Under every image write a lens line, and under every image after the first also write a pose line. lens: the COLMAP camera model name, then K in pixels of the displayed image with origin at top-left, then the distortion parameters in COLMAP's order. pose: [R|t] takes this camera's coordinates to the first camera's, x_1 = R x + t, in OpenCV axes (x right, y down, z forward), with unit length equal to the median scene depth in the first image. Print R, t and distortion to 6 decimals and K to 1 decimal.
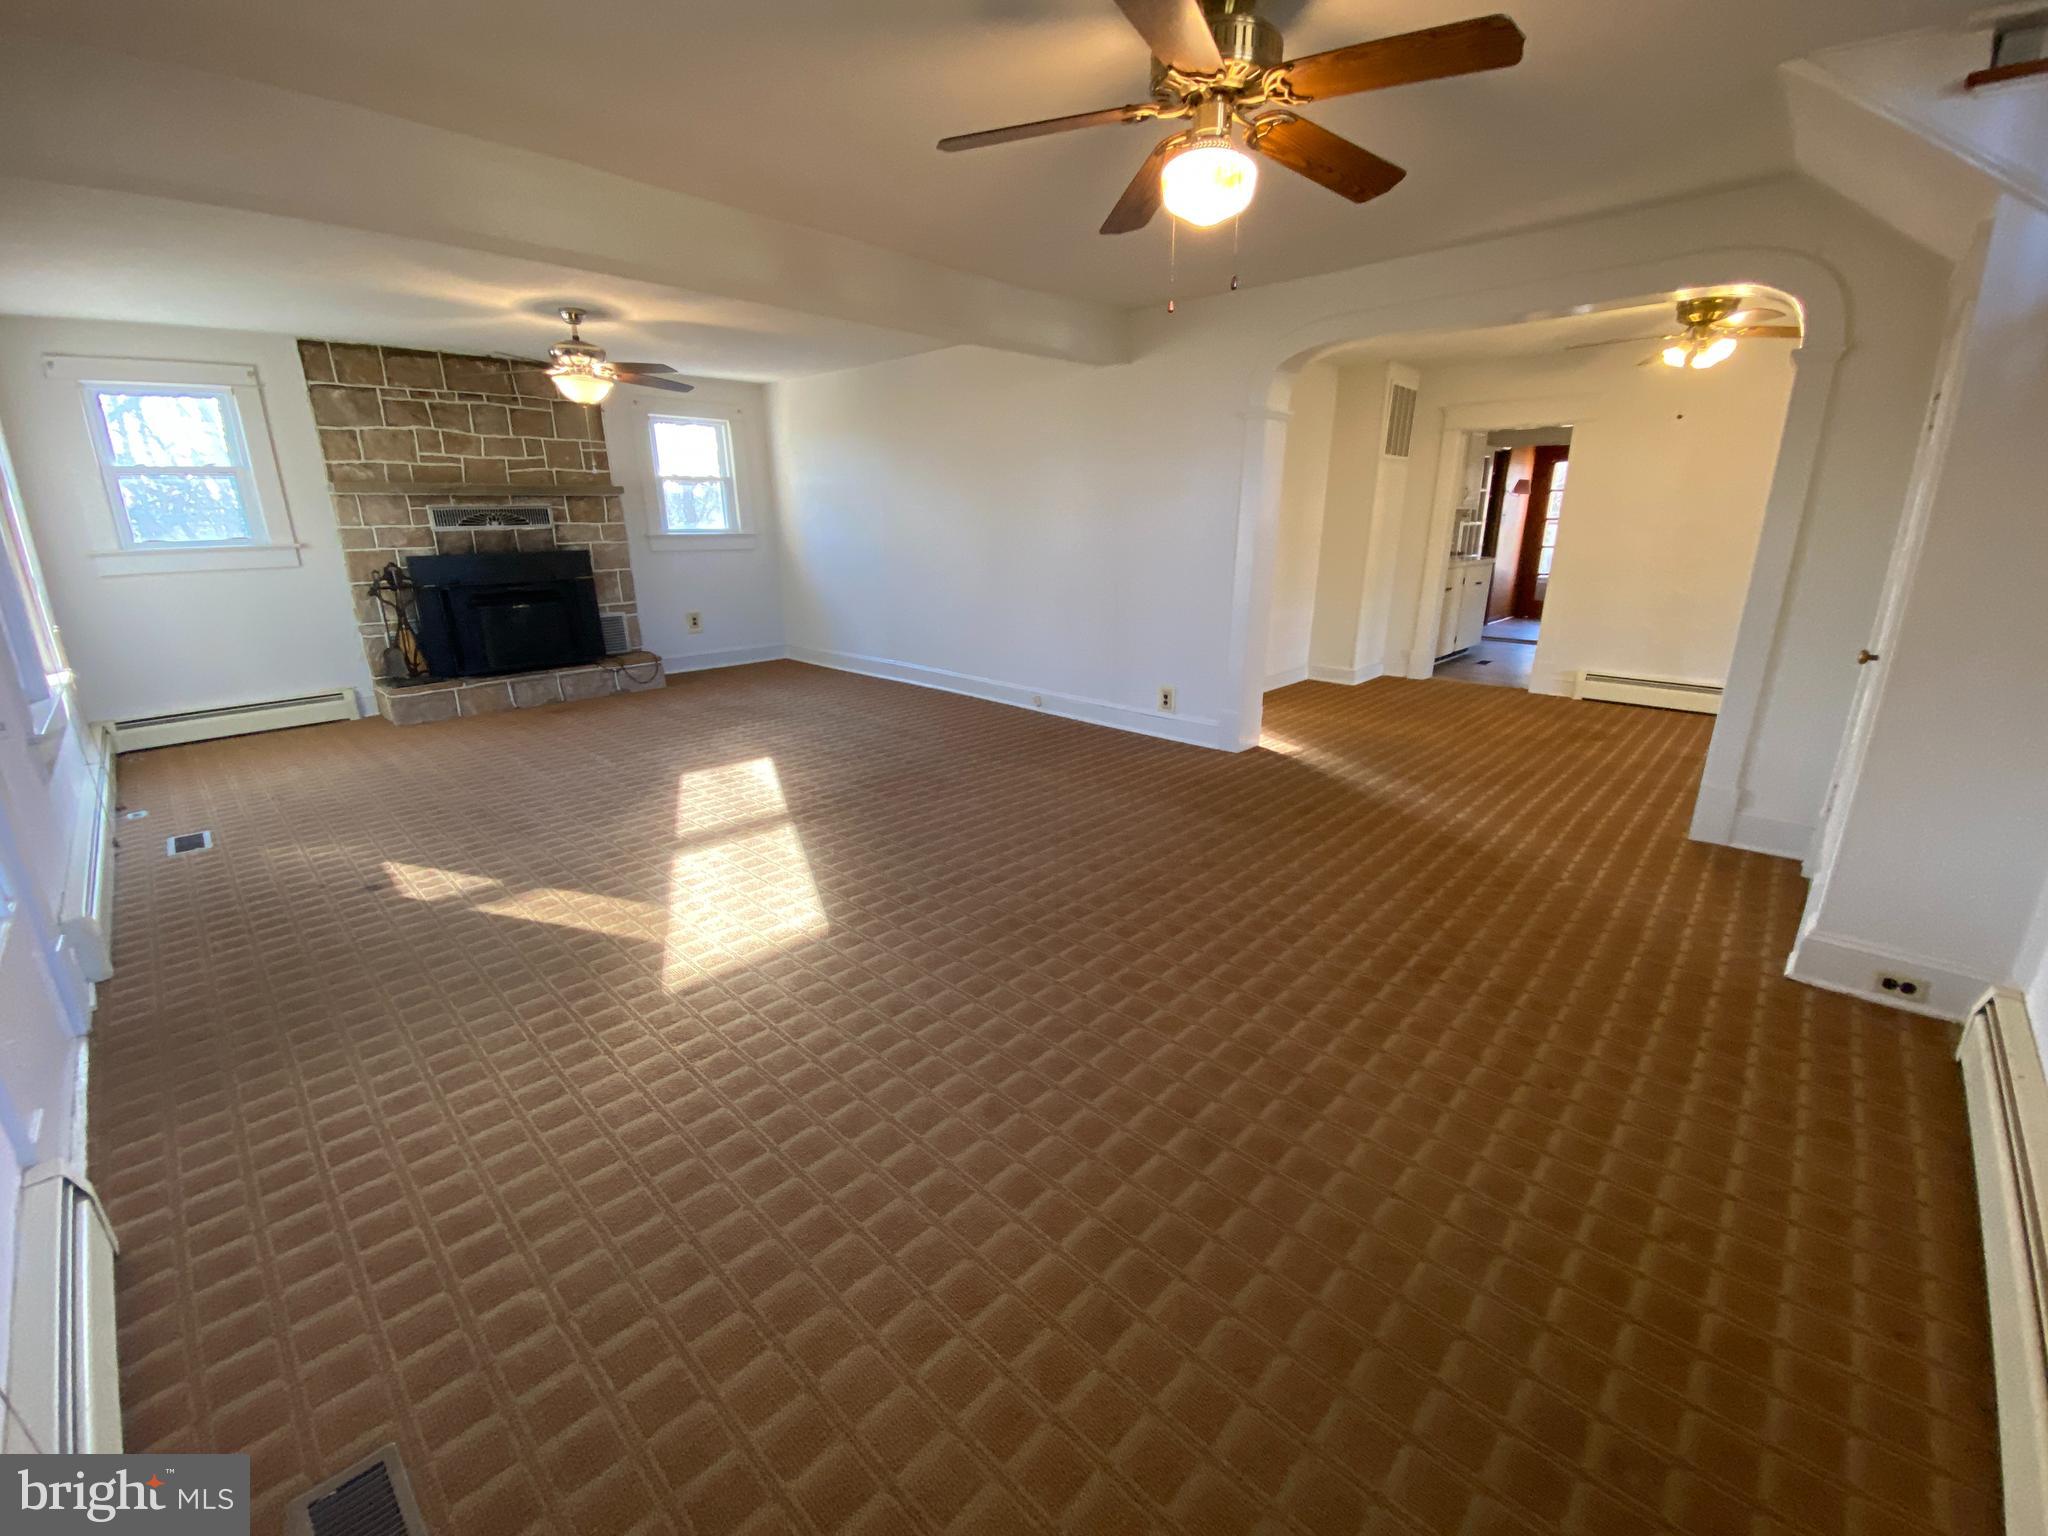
lens RADIAL K [[830.2, 0, 1025.2], [0, 830.2, 770.8], [0, 0, 1]] dist [0.012393, -0.018028]
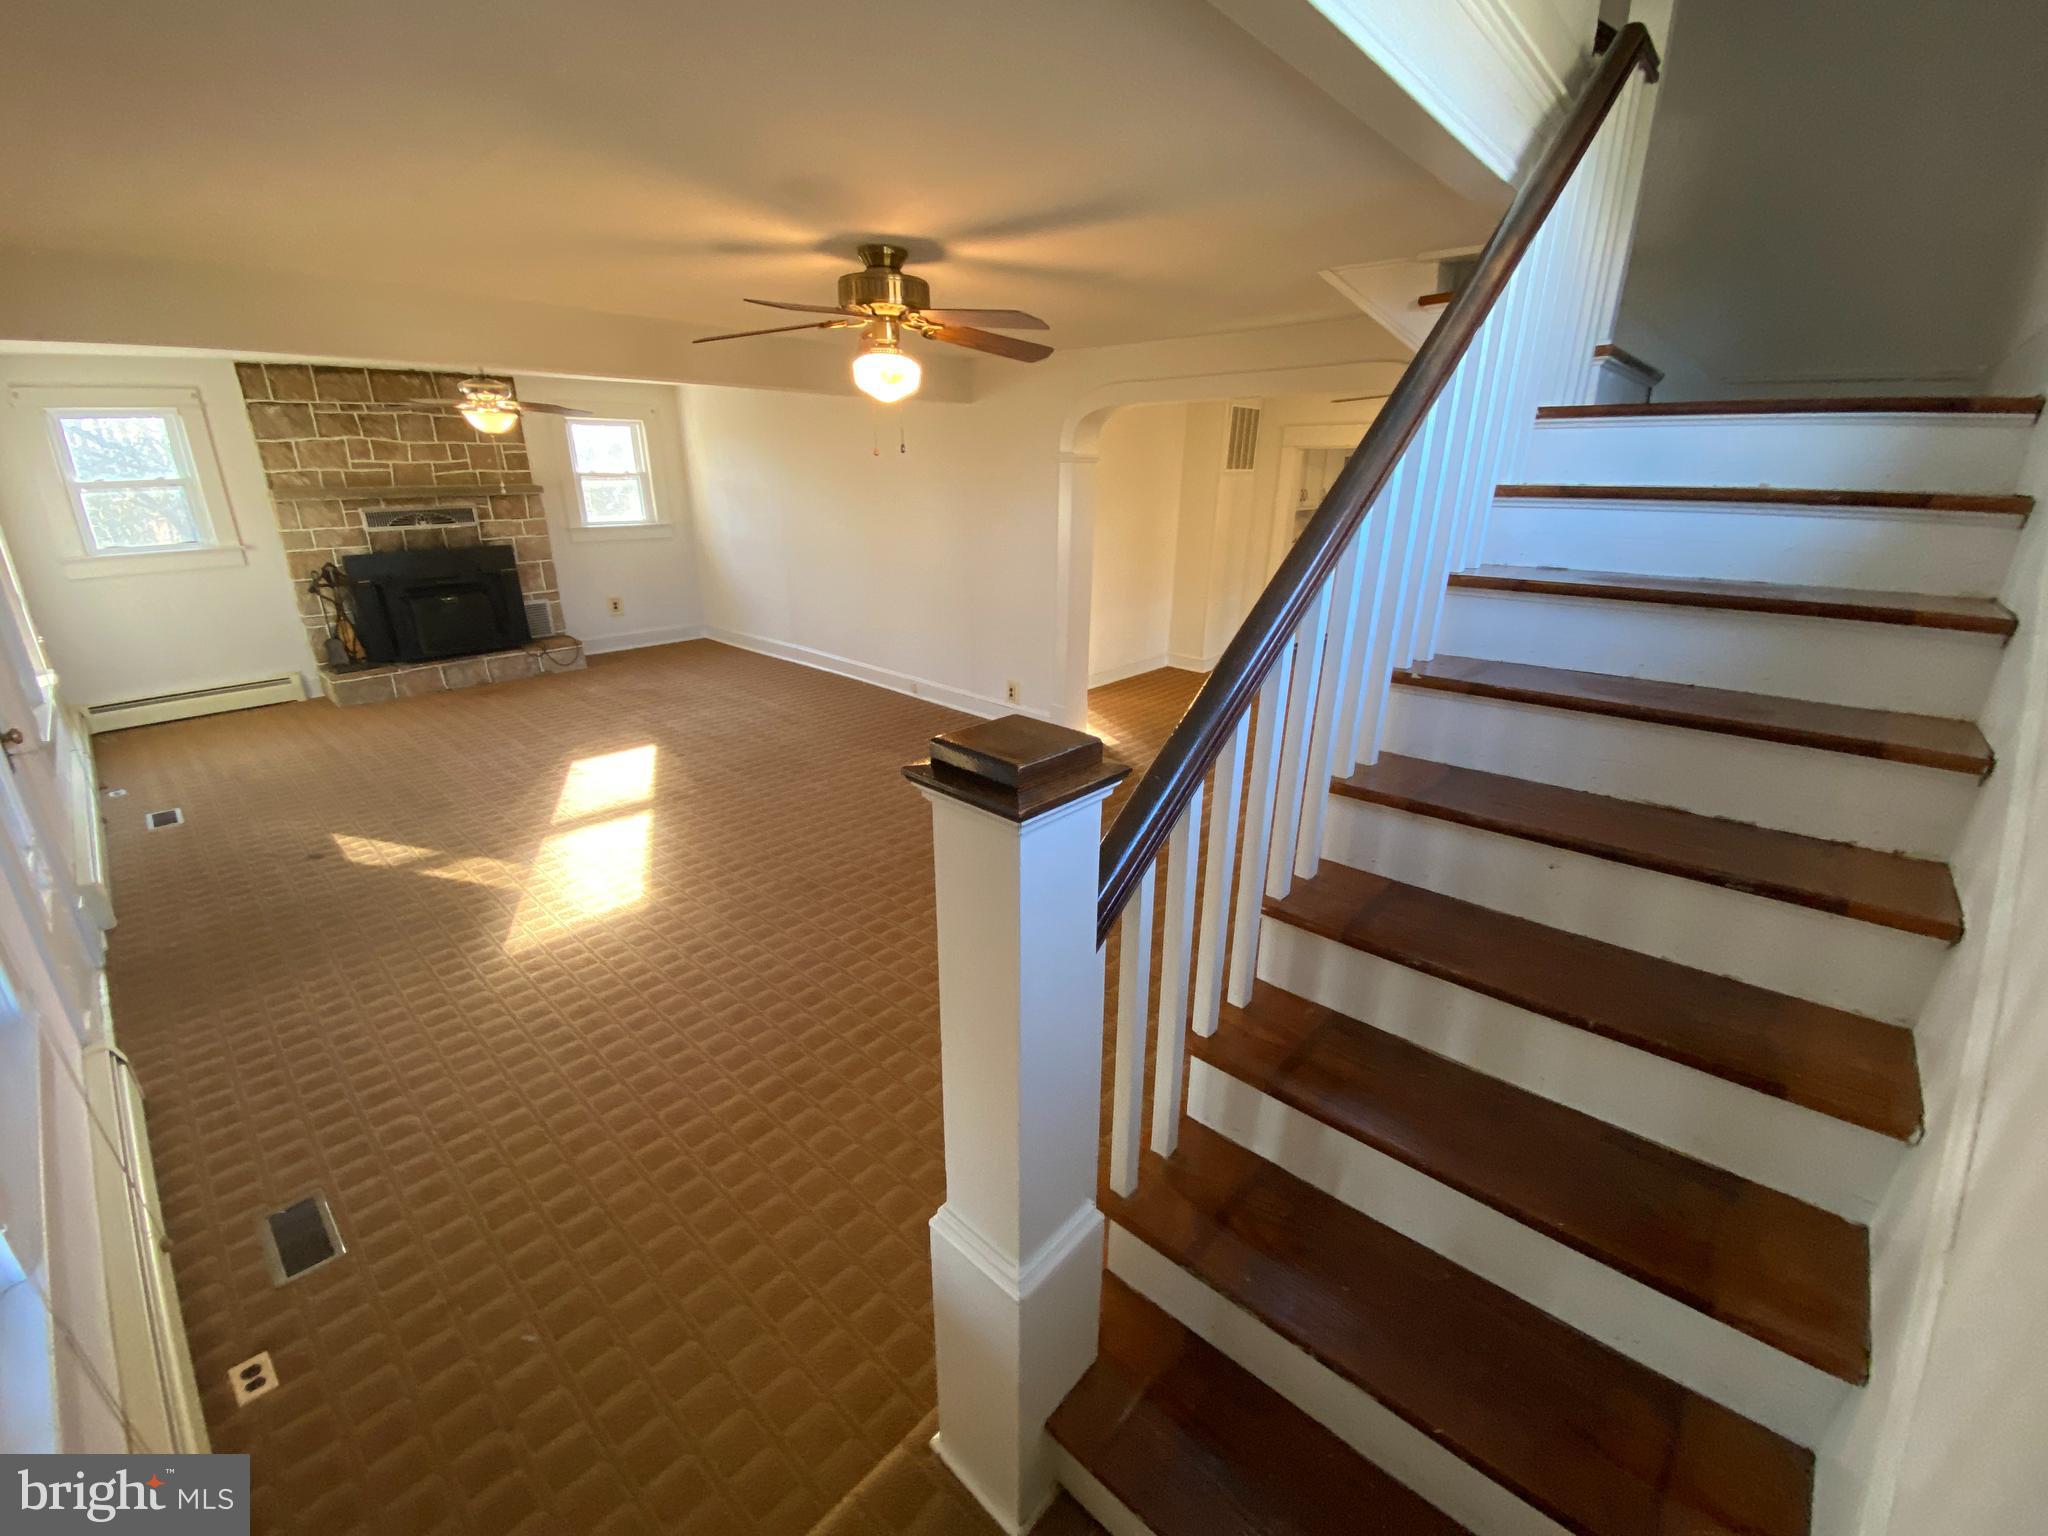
lens RADIAL K [[830.2, 0, 1025.2], [0, 830.2, 770.8], [0, 0, 1]] dist [0.012393, -0.018028]
pose [[0.999544, 0.004947, 0.029795, 0.180857], [-0.006670, 0.998293, 0.058016, -0.049558], [-0.029457, -0.058188, 0.997871, -0.201450]]
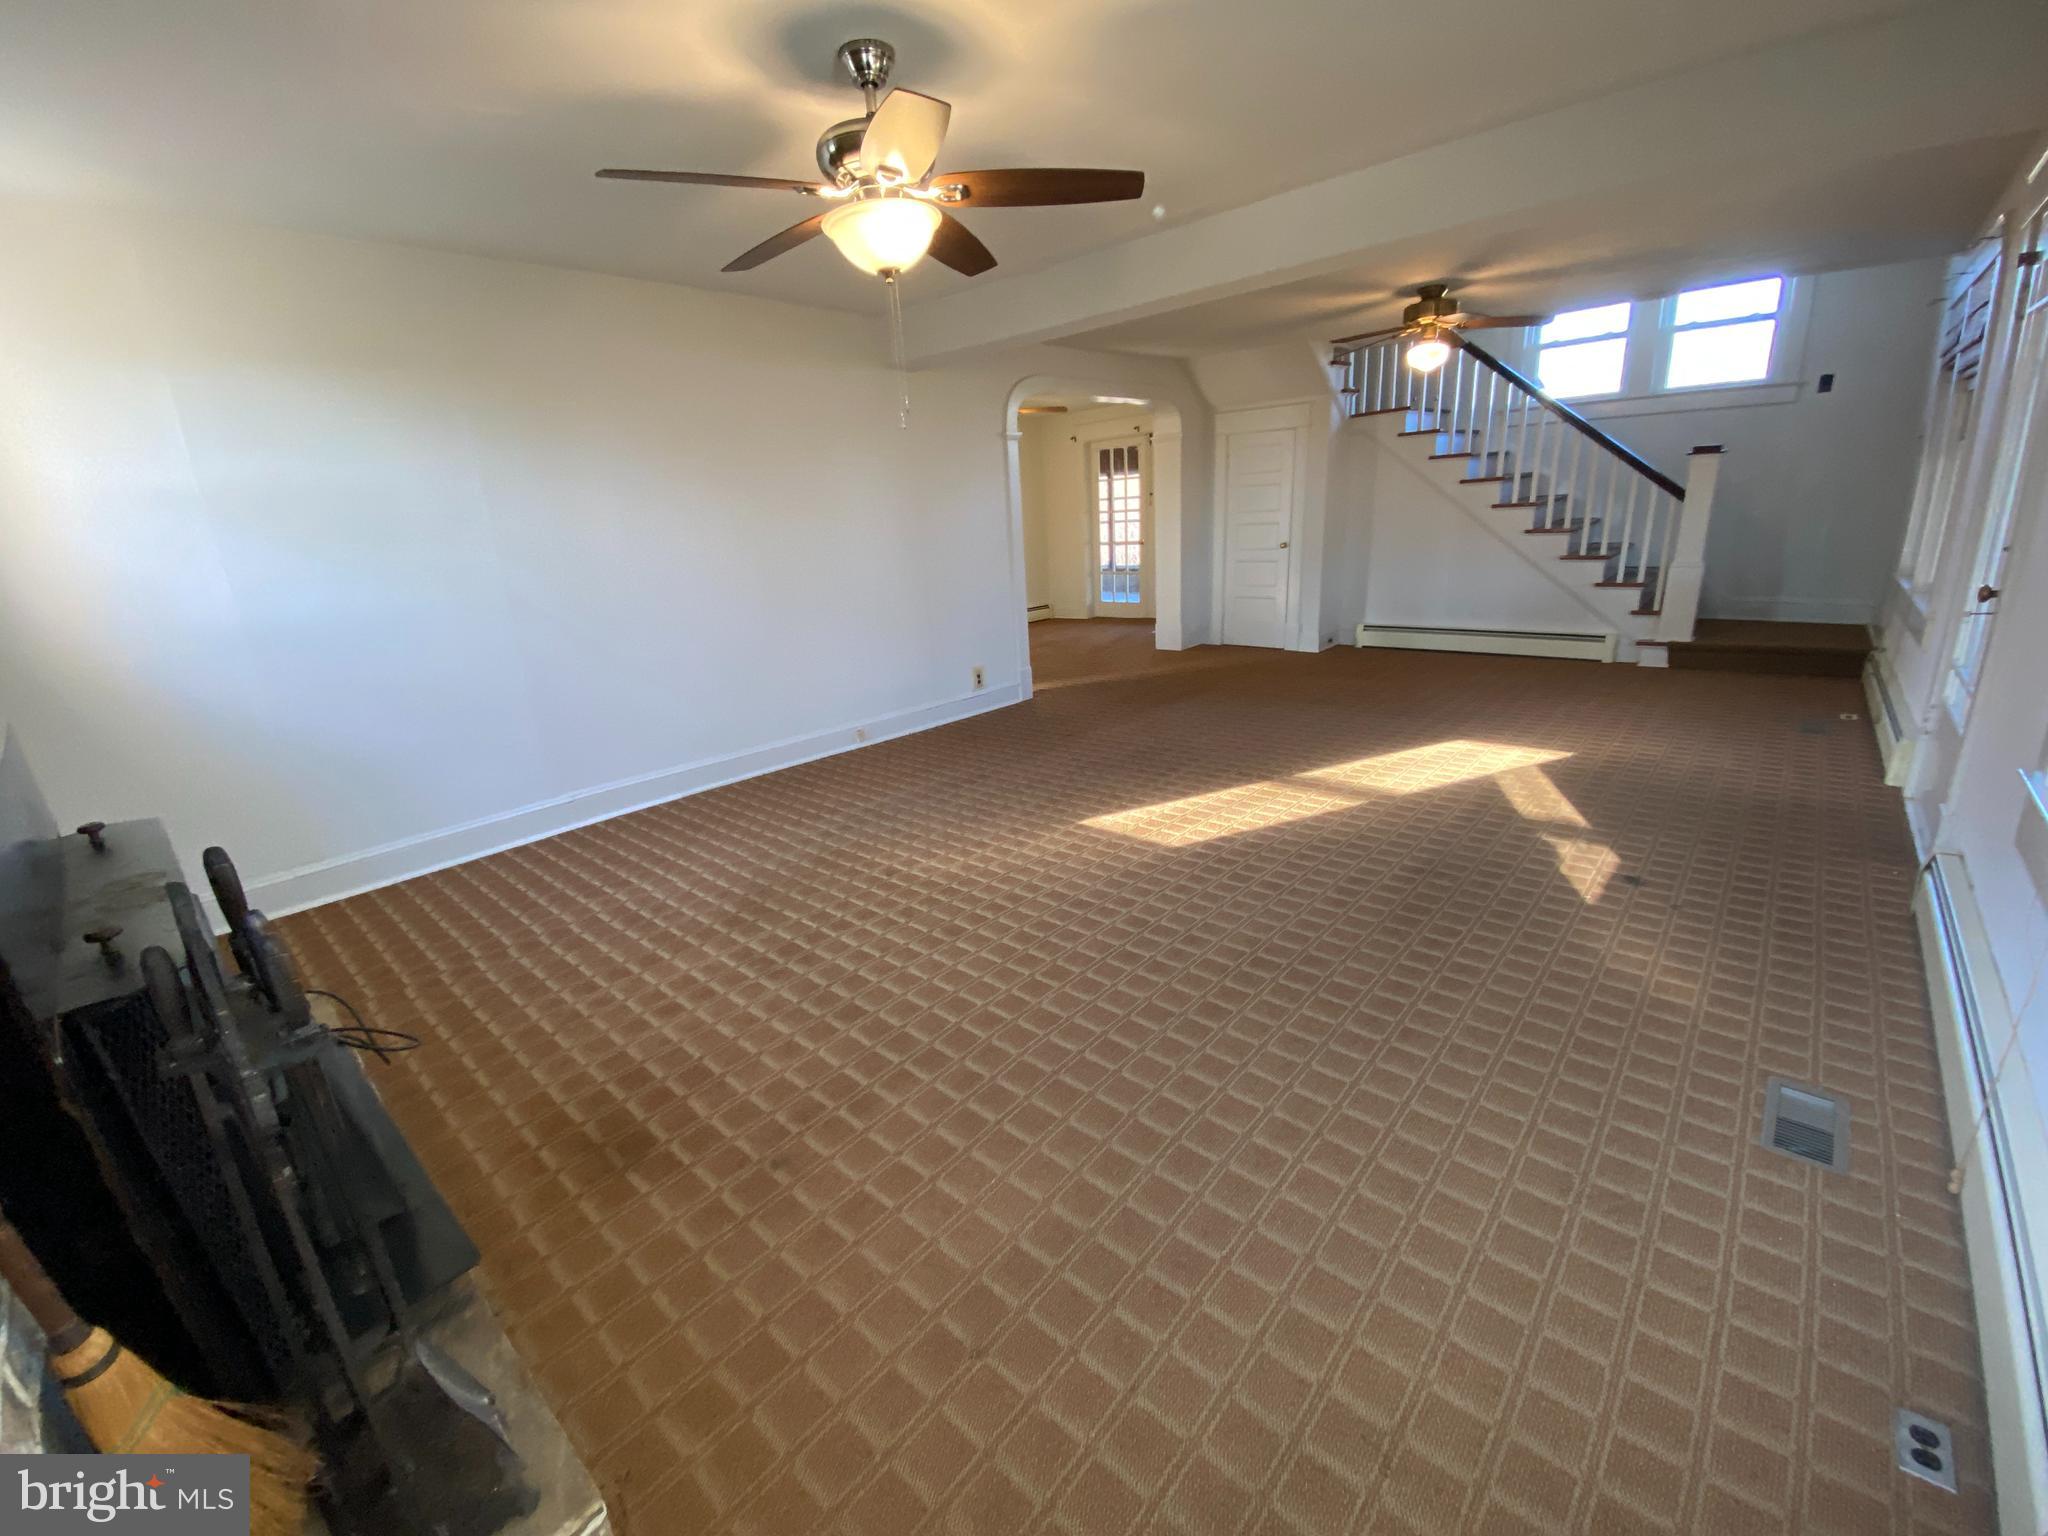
lens RADIAL K [[832.4, 0, 1023.5], [0, 832.4, 771.6], [0, 0, 1]] dist [0.021255, -0.022187]
pose [[-0.024846, -0.292366, 0.955984, -1.093724], [0.348343, 0.893814, 0.282406, -0.312376], [-0.937038, 0.340026, 0.079636, 1.026641]]
